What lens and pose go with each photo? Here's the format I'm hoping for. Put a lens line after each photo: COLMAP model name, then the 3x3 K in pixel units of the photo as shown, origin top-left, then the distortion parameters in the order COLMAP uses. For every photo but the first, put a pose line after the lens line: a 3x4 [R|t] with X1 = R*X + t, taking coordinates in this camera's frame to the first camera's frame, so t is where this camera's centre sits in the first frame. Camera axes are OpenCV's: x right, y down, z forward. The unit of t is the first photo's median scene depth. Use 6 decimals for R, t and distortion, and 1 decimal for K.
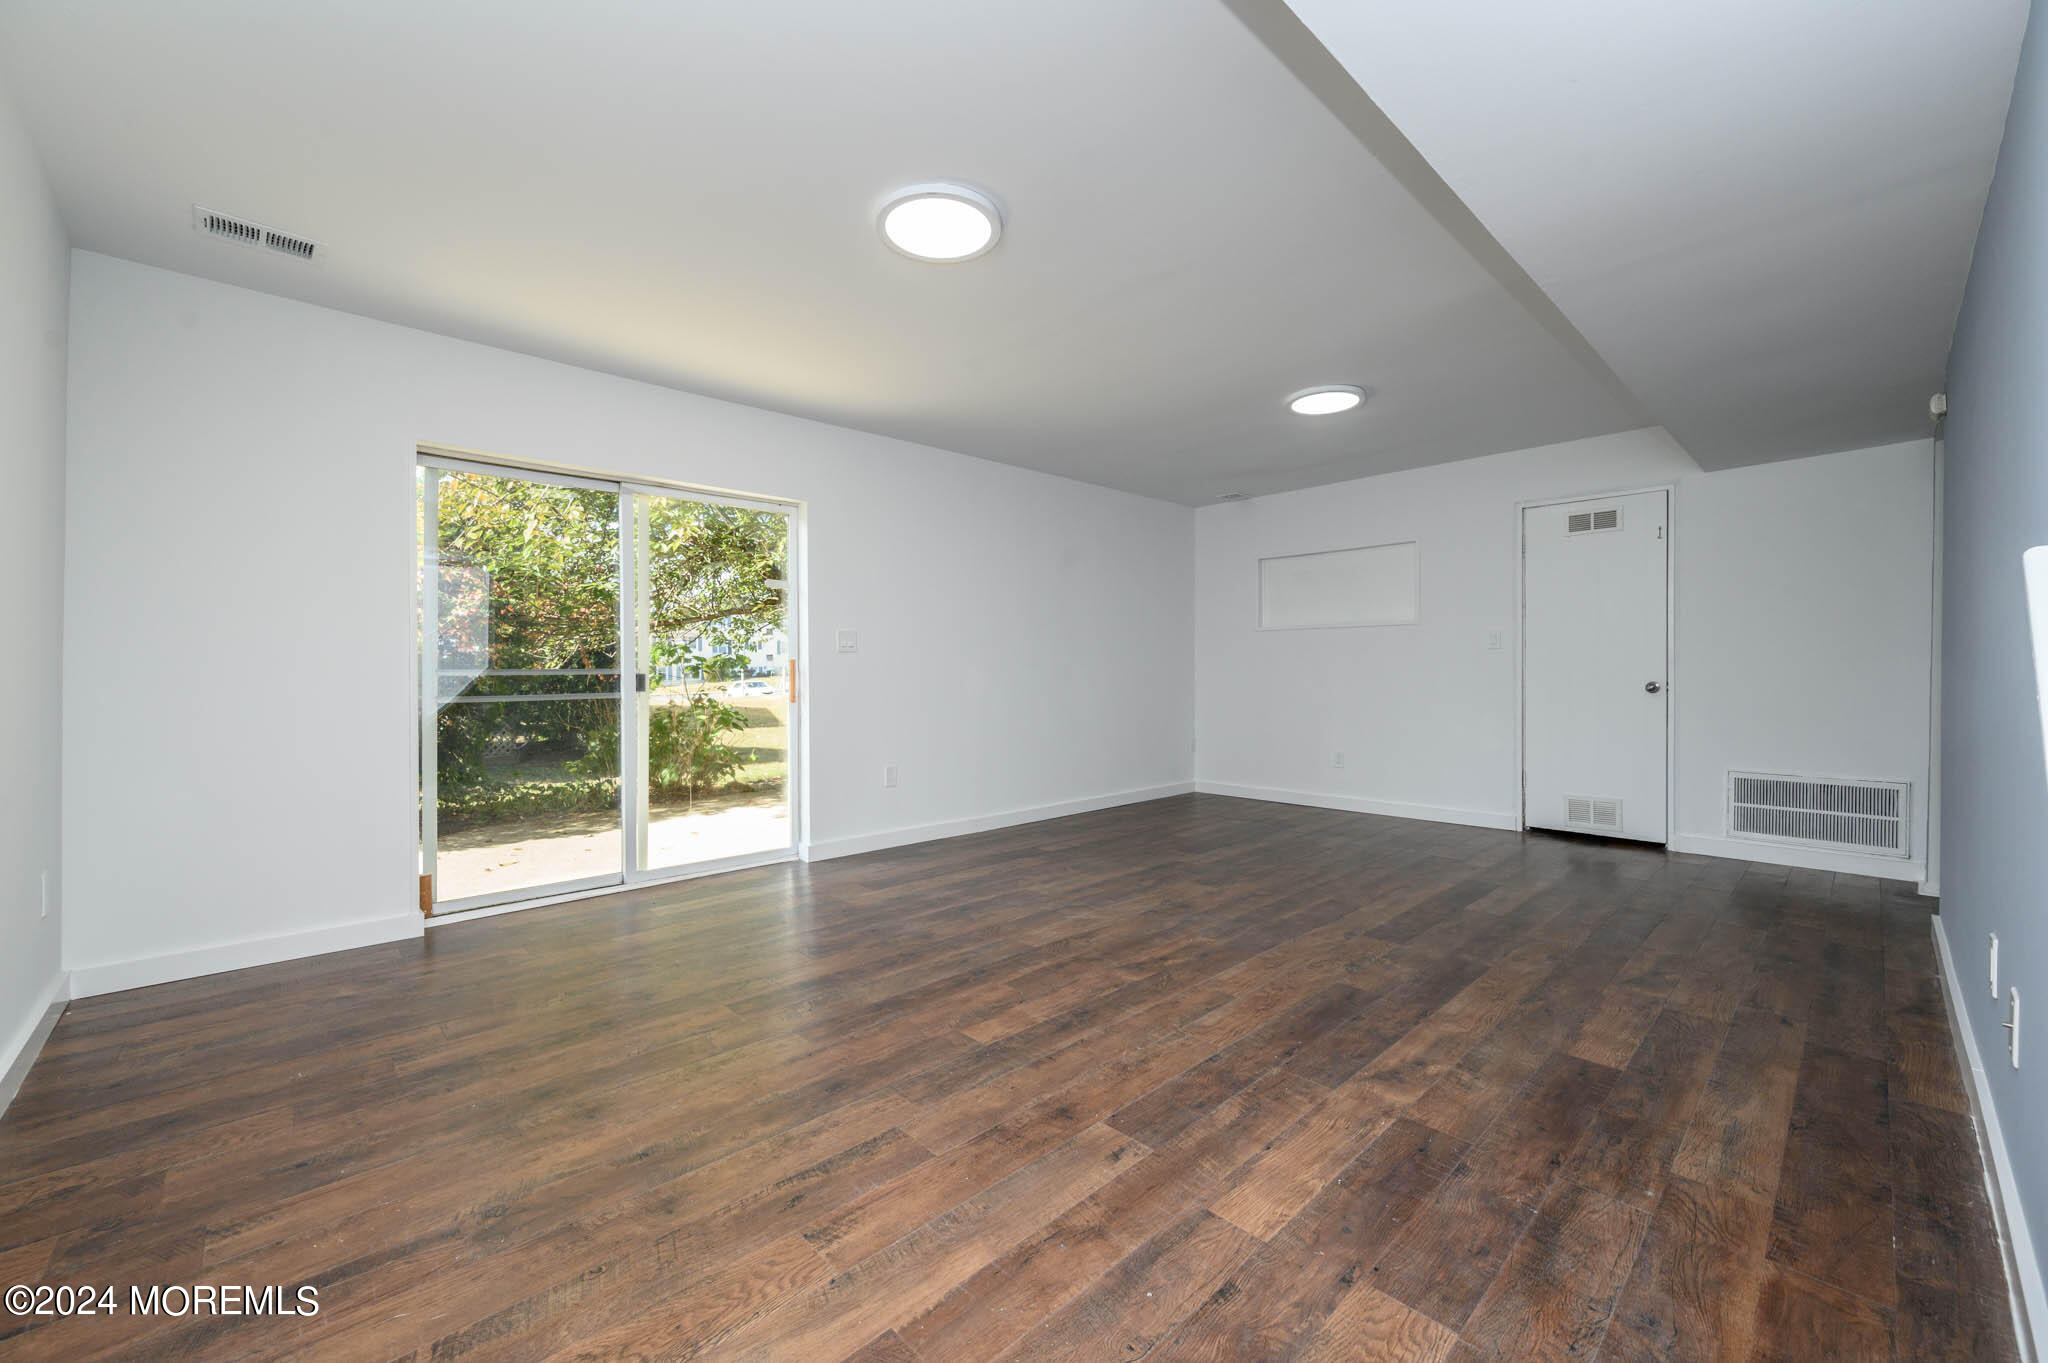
lens RADIAL K [[806.5, 0, 1026.0], [0, 806.5, 677.0], [0, 0, 1]] dist [0.000602, 0.000140]
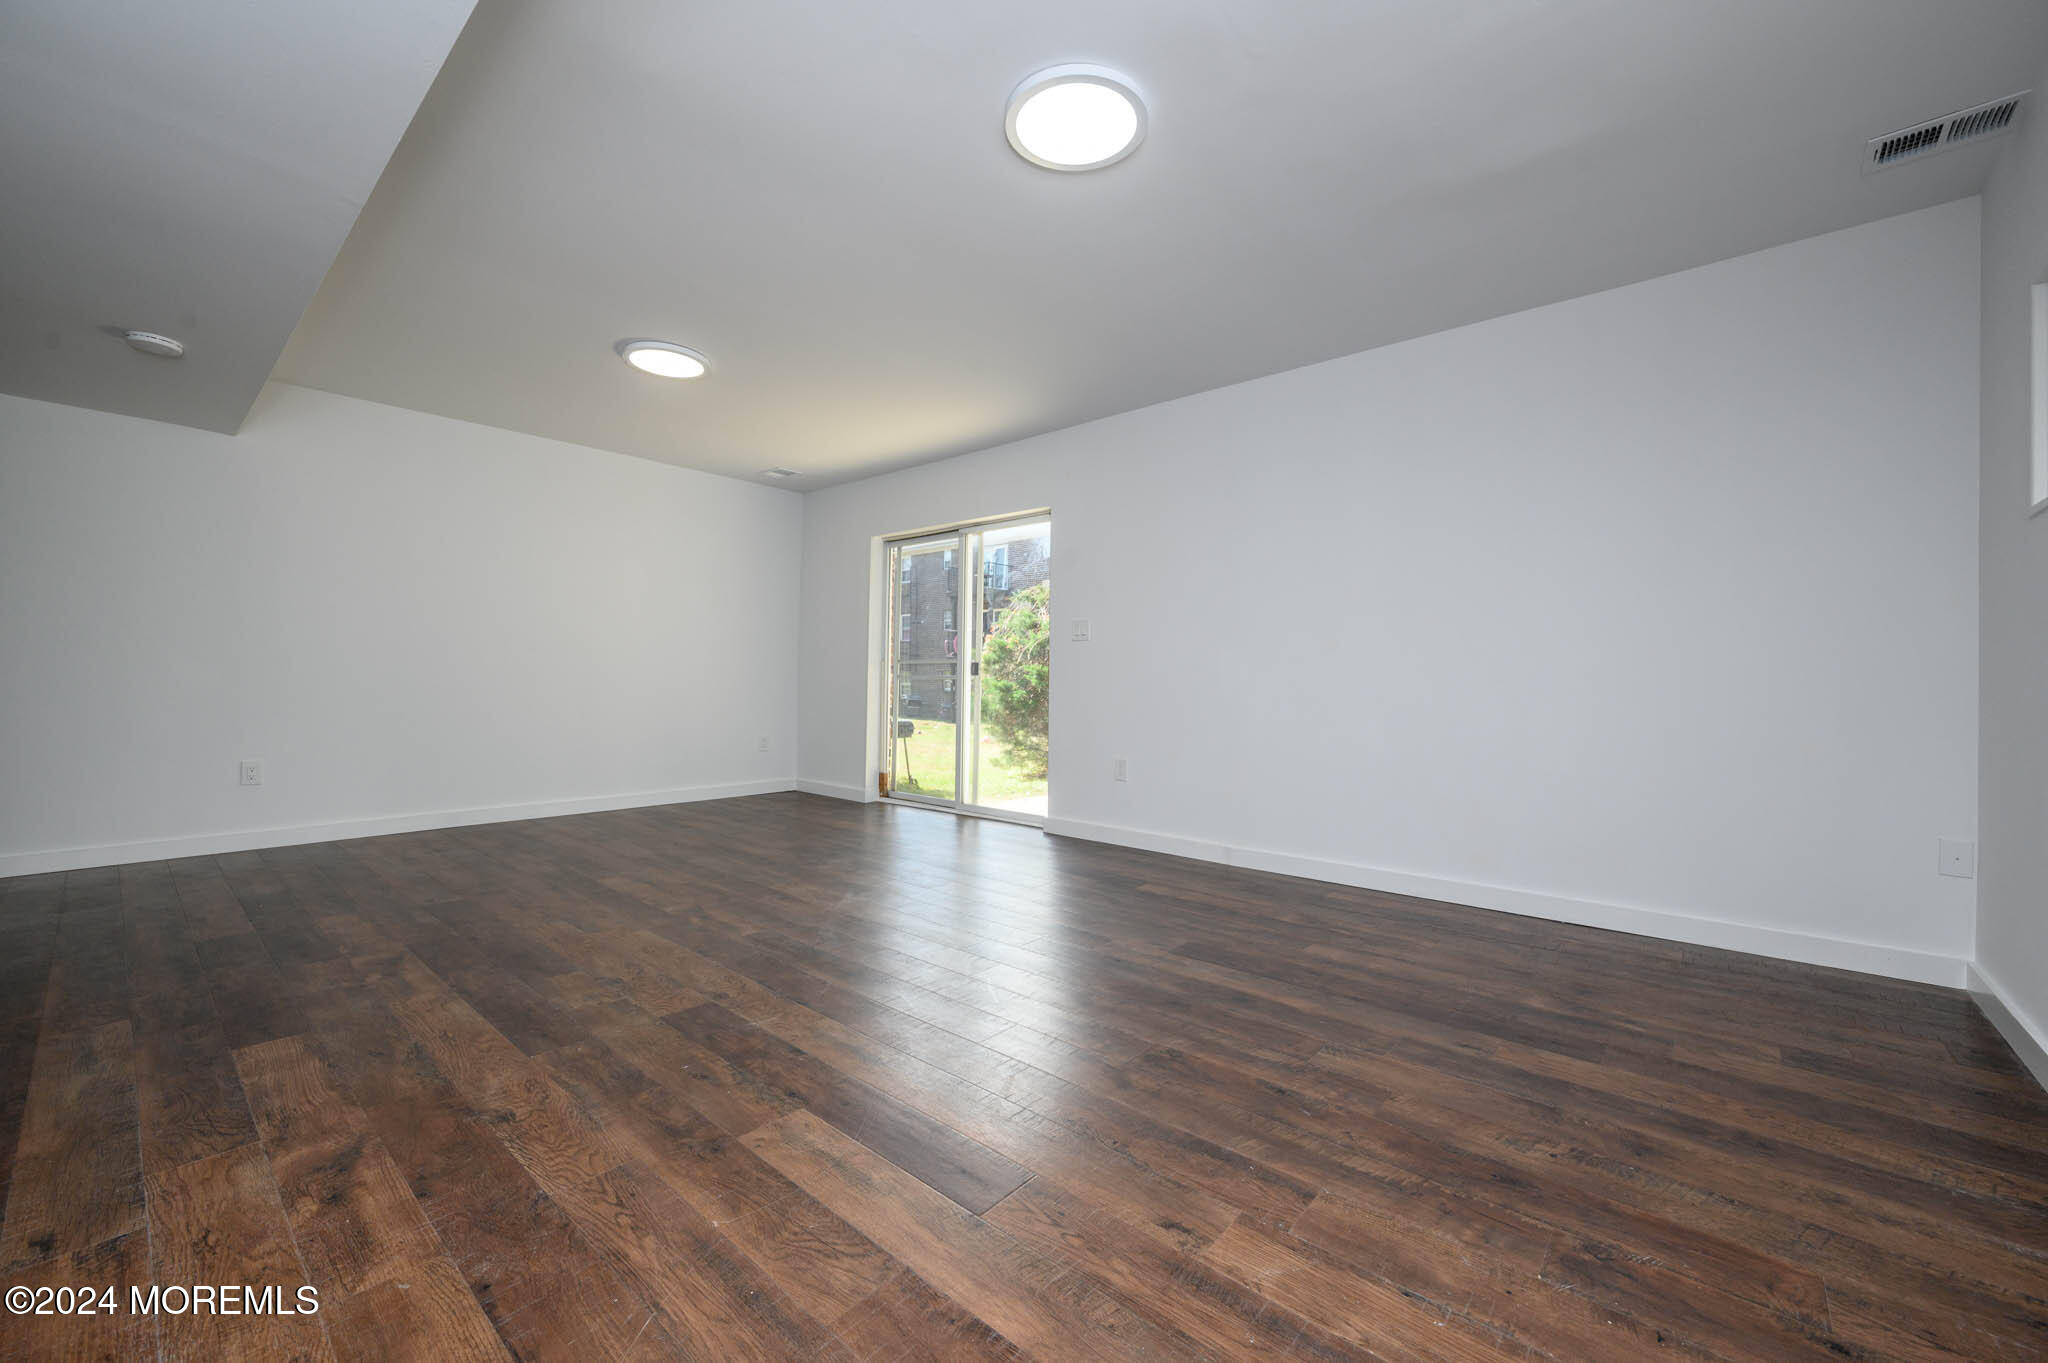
lens RADIAL K [[806.5, 0, 1017.8], [0, 806.5, 667.0], [0, 0, 1]] dist [0.000602, 0.000140]
pose [[0.087027, -0.011274, -0.996142, 1.273455], [-0.016150, 0.999789, -0.012726, 0.026893], [0.996075, 0.017195, 0.086826, 1.318284]]
